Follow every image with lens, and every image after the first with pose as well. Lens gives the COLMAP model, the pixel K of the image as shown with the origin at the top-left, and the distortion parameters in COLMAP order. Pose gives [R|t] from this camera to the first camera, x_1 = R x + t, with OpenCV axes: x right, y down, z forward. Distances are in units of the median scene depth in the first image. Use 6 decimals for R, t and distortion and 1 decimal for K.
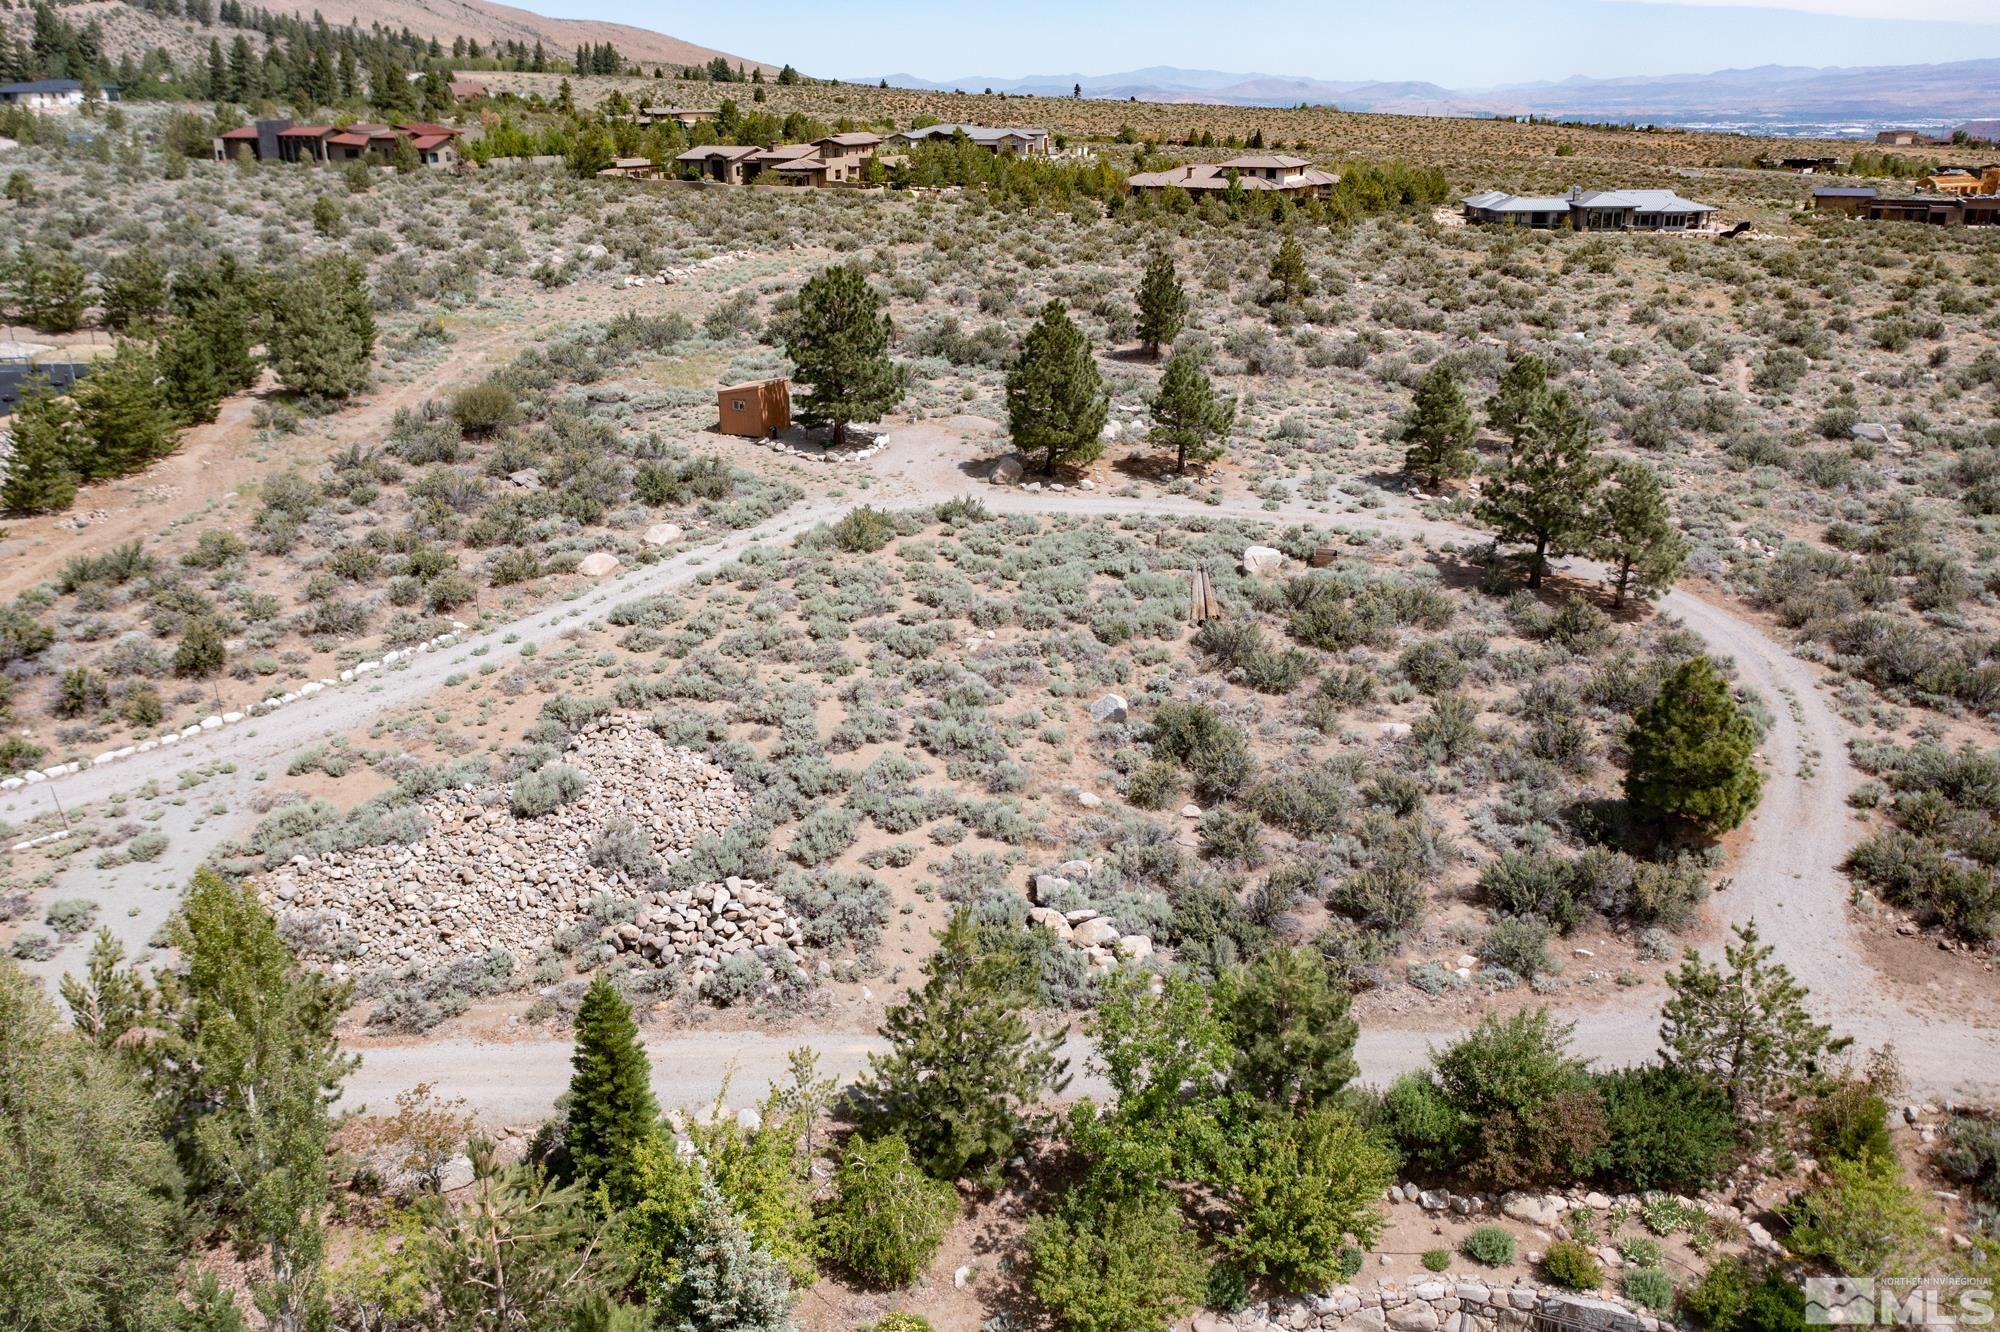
lens RADIAL K [[1569.5, 0, 996.5], [0, 1569.5, 665.5], [0, 0, 1]] dist [-0.007090, 0.006897]
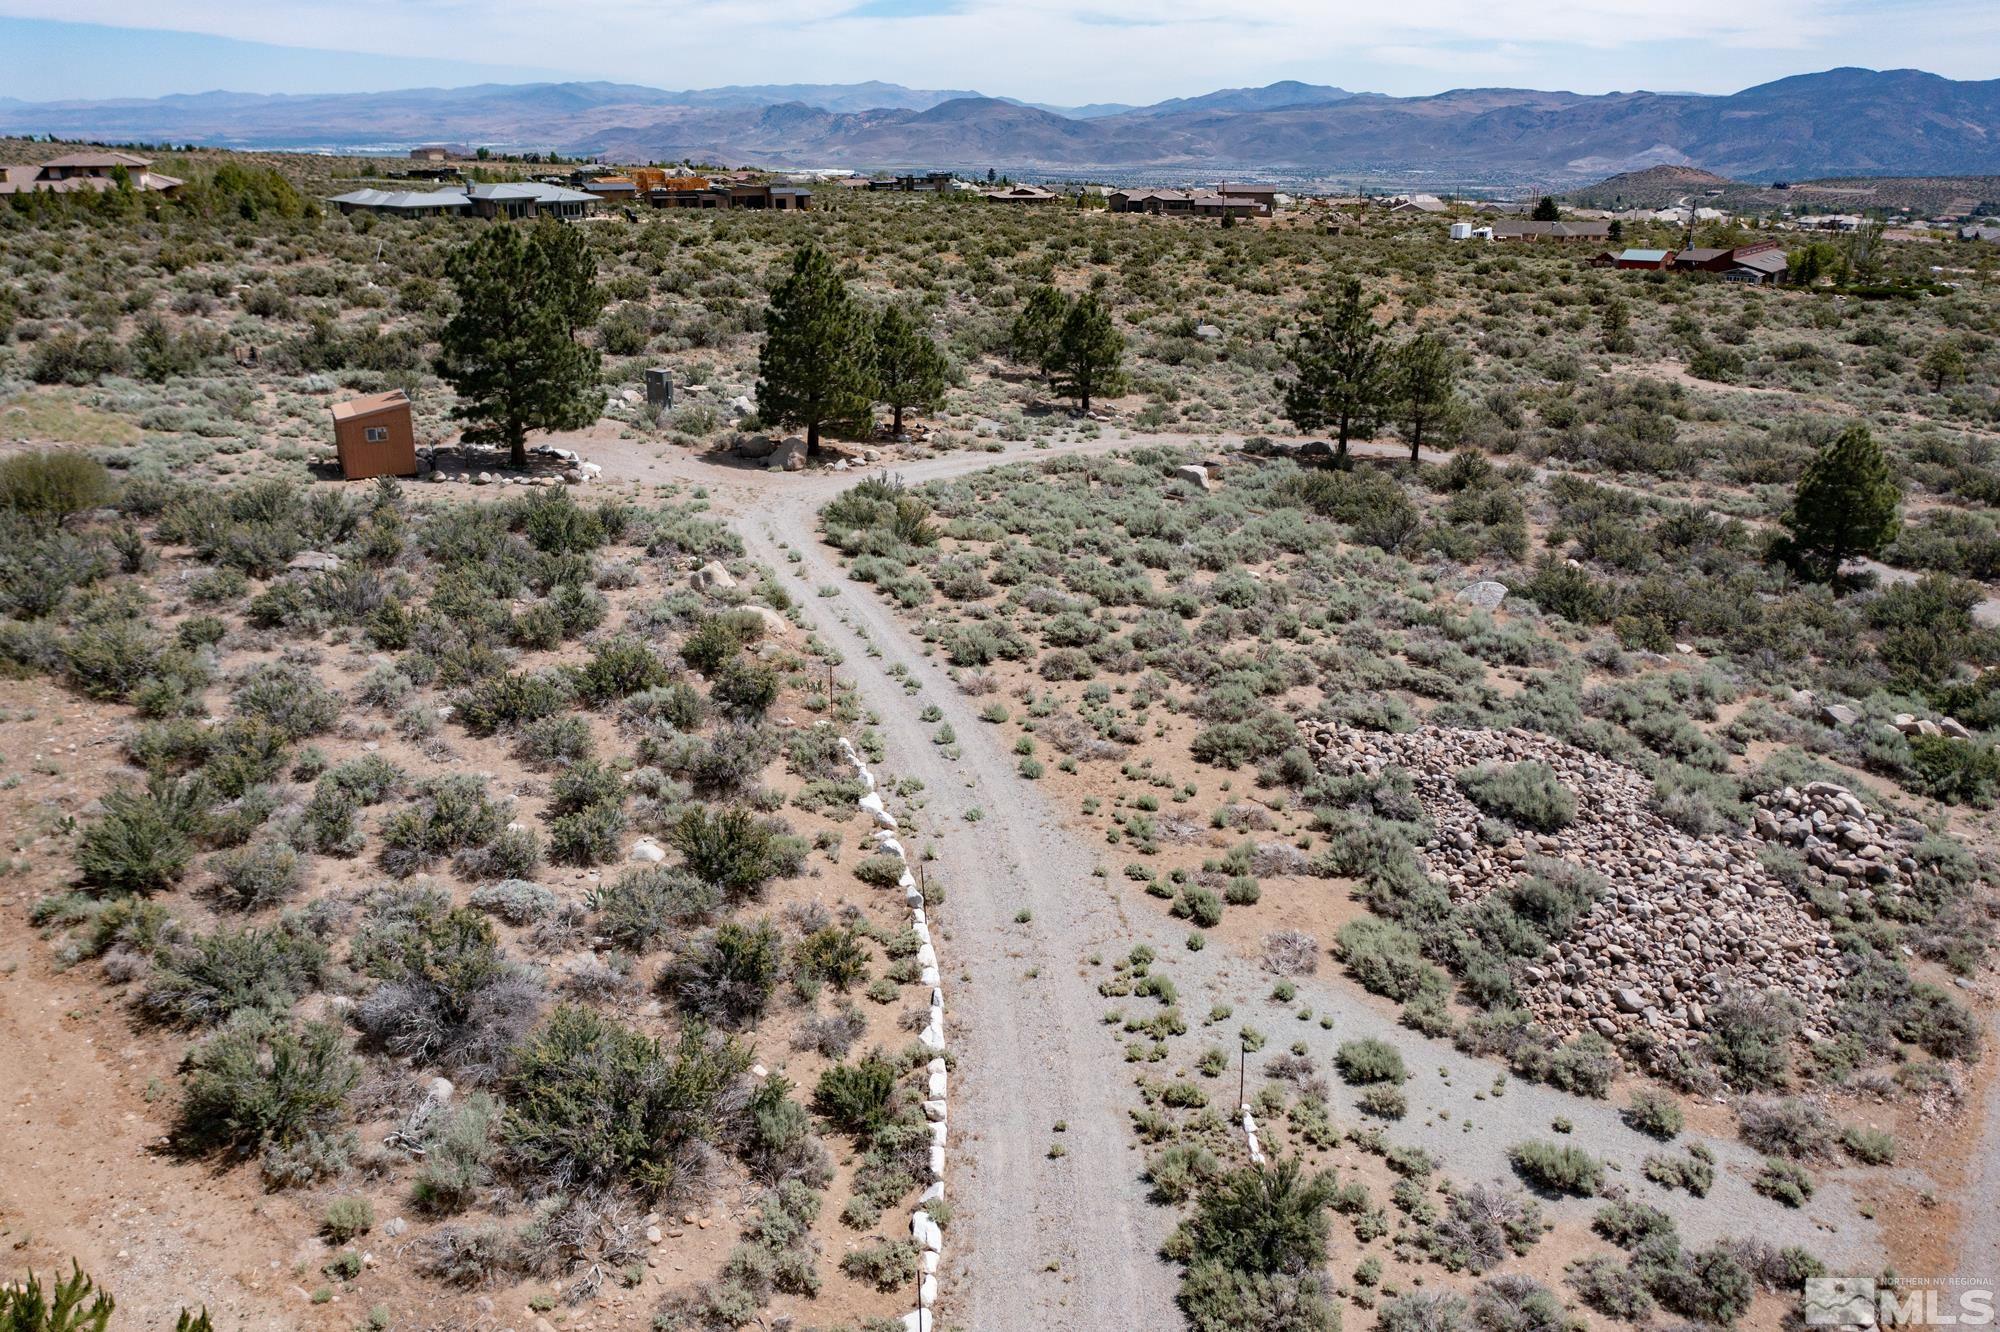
lens RADIAL K [[1569.5, 0, 996.5], [0, 1569.5, 665.5], [0, 0, 1]] dist [-0.007090, 0.006897]
pose [[0.646360, -0.243532, 0.723126, -0.200870], [0.253849, 0.962348, 0.097196, -0.024904], [-0.719569, 0.120741, 0.683843, 0.130360]]
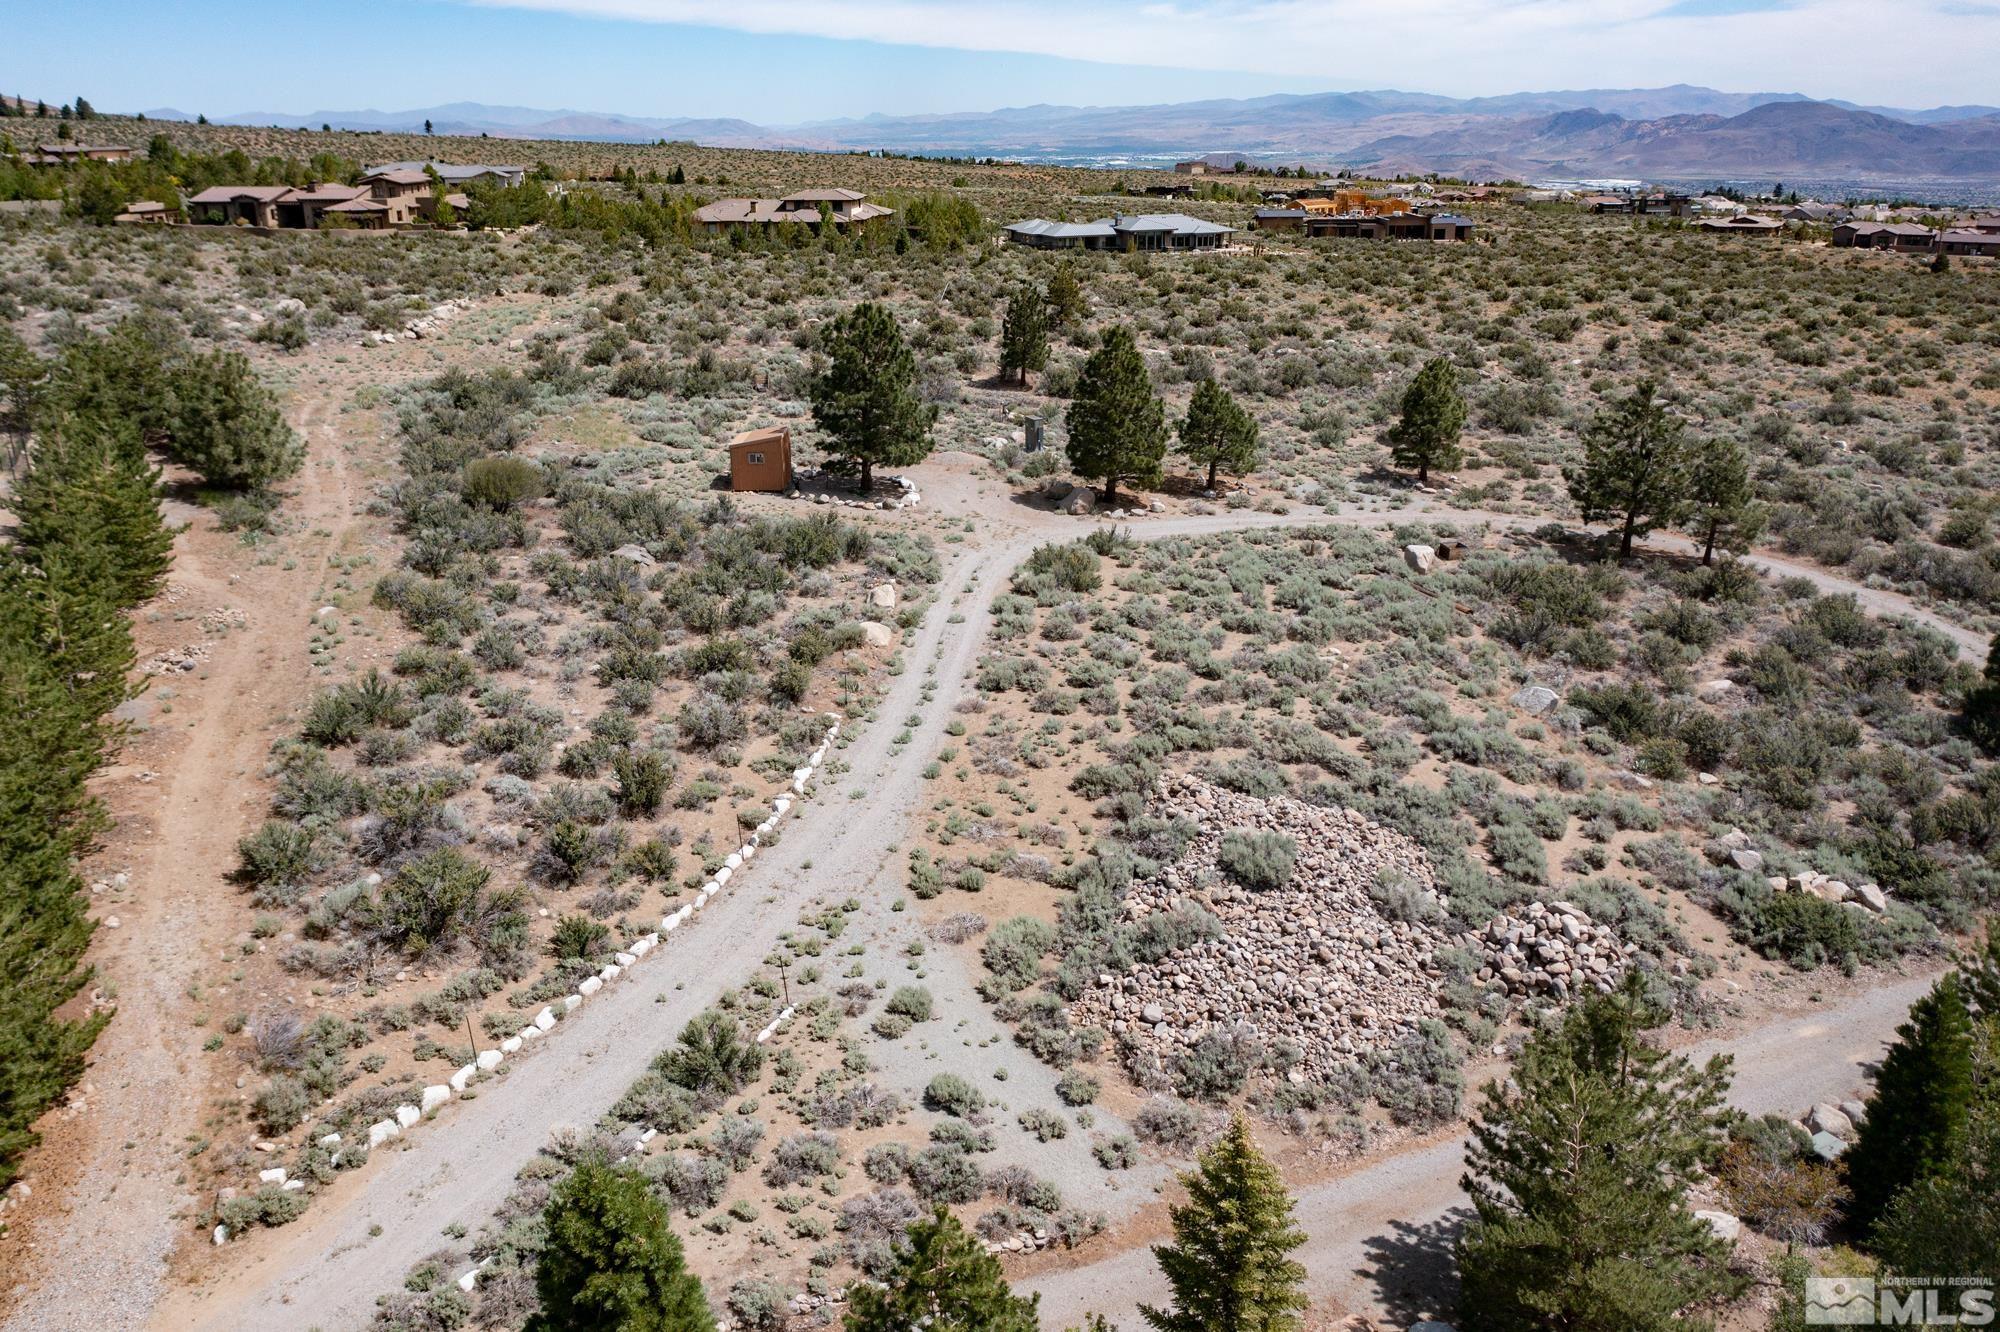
lens RADIAL K [[1569.5, 0, 996.5], [0, 1569.5, 665.5], [0, 0, 1]] dist [-0.007090, 0.006897]
pose [[0.919208, -0.127240, 0.372649, -0.152707], [0.135022, 0.990829, 0.005259, -0.011959], [-0.369901, 0.045481, 0.927957, 0.037633]]
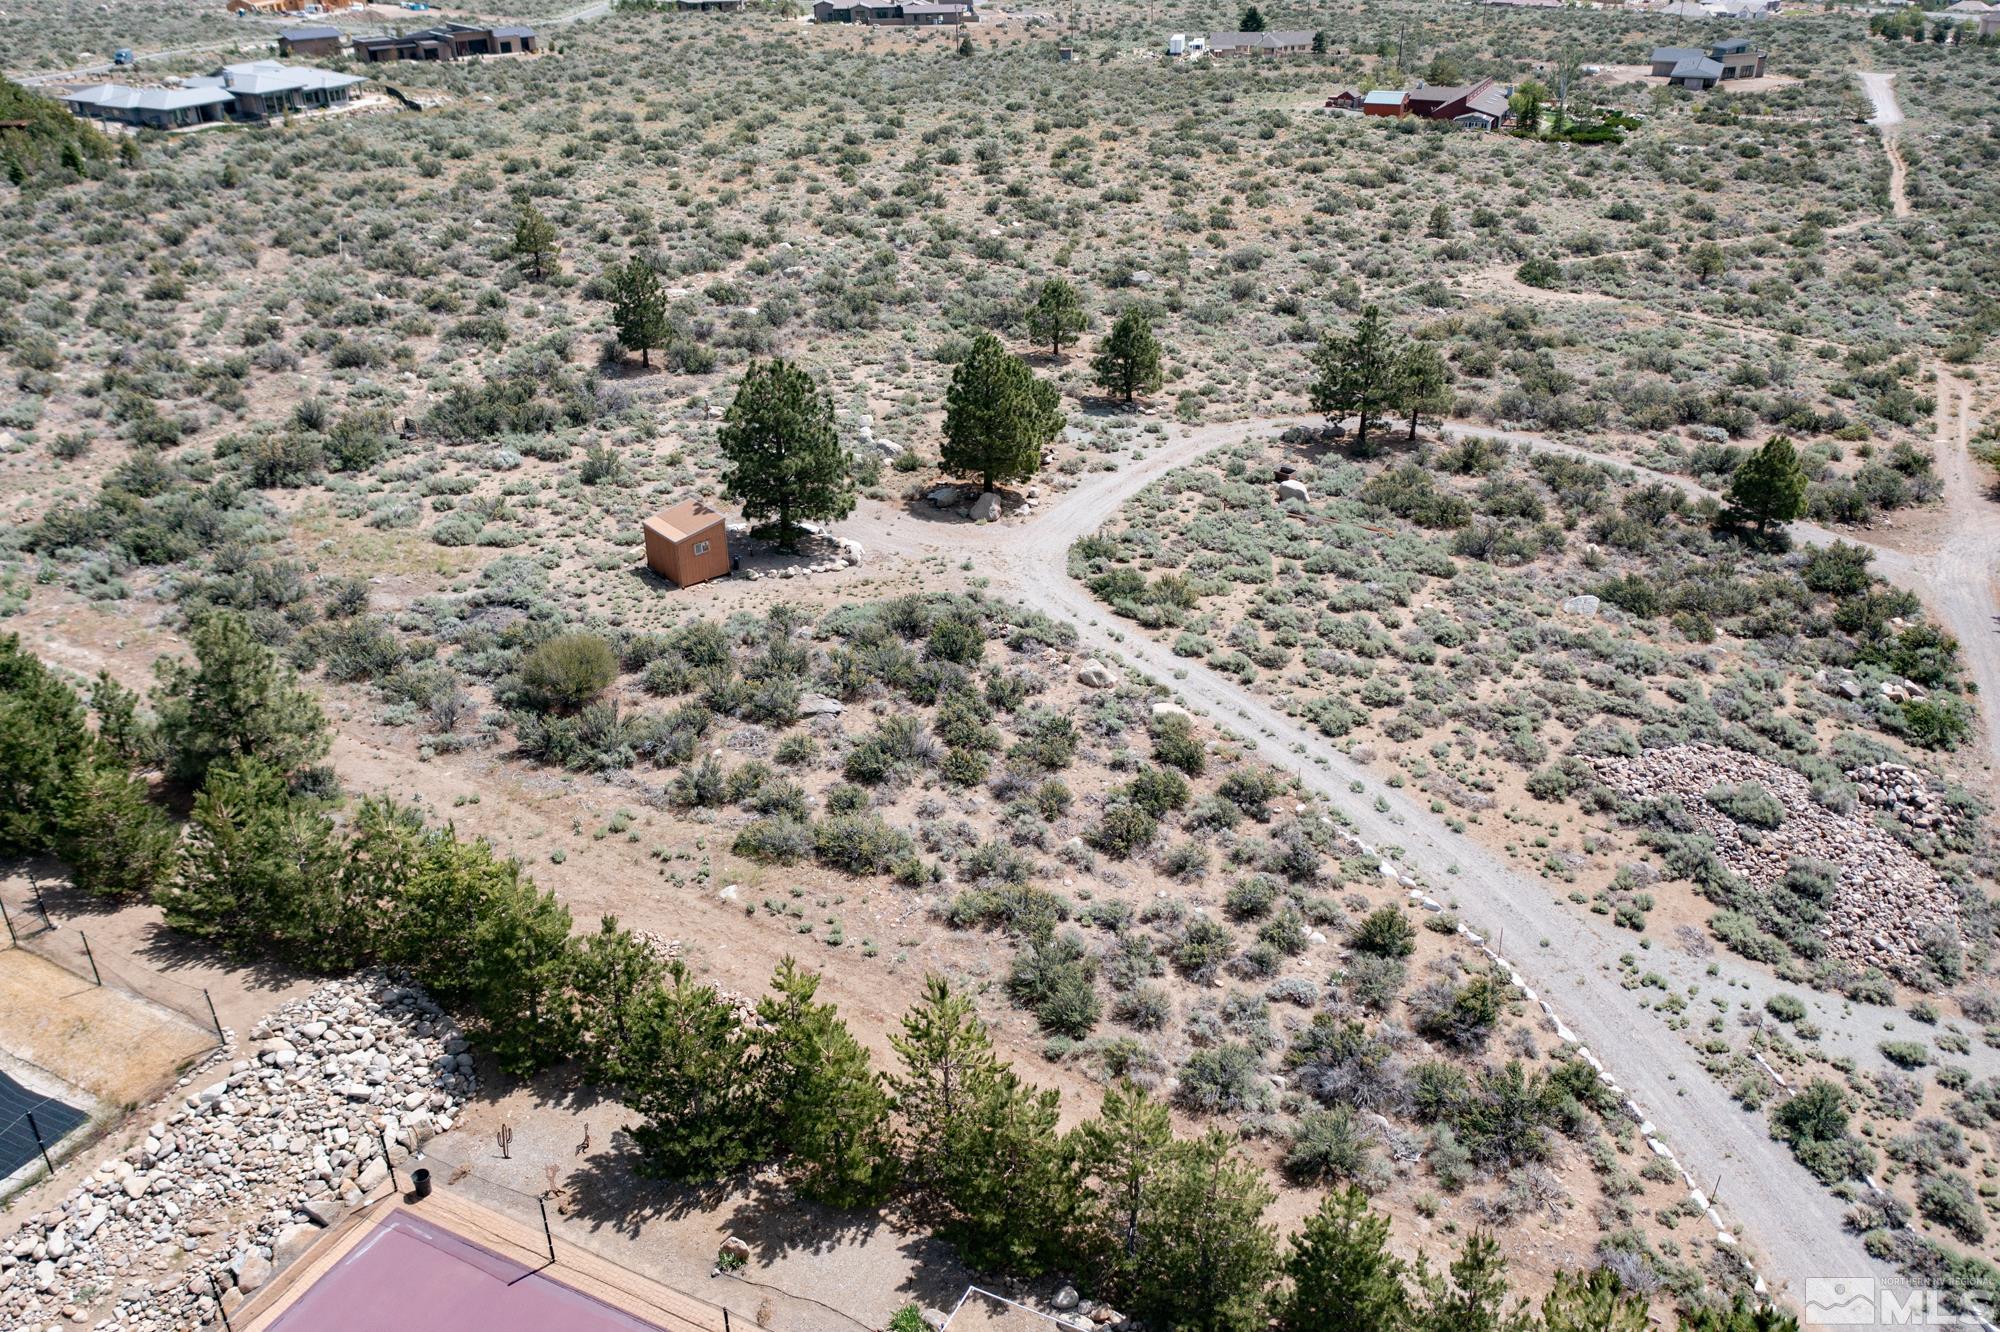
lens RADIAL K [[1569.5, 0, 996.5], [0, 1569.5, 665.5], [0, 0, 1]] dist [-0.007090, 0.006897]
pose [[0.447481, -0.419028, 0.790048, -0.307649], [0.317069, 0.900382, 0.297960, -0.121385], [-0.836198, 0.117168, 0.535765, 0.163797]]
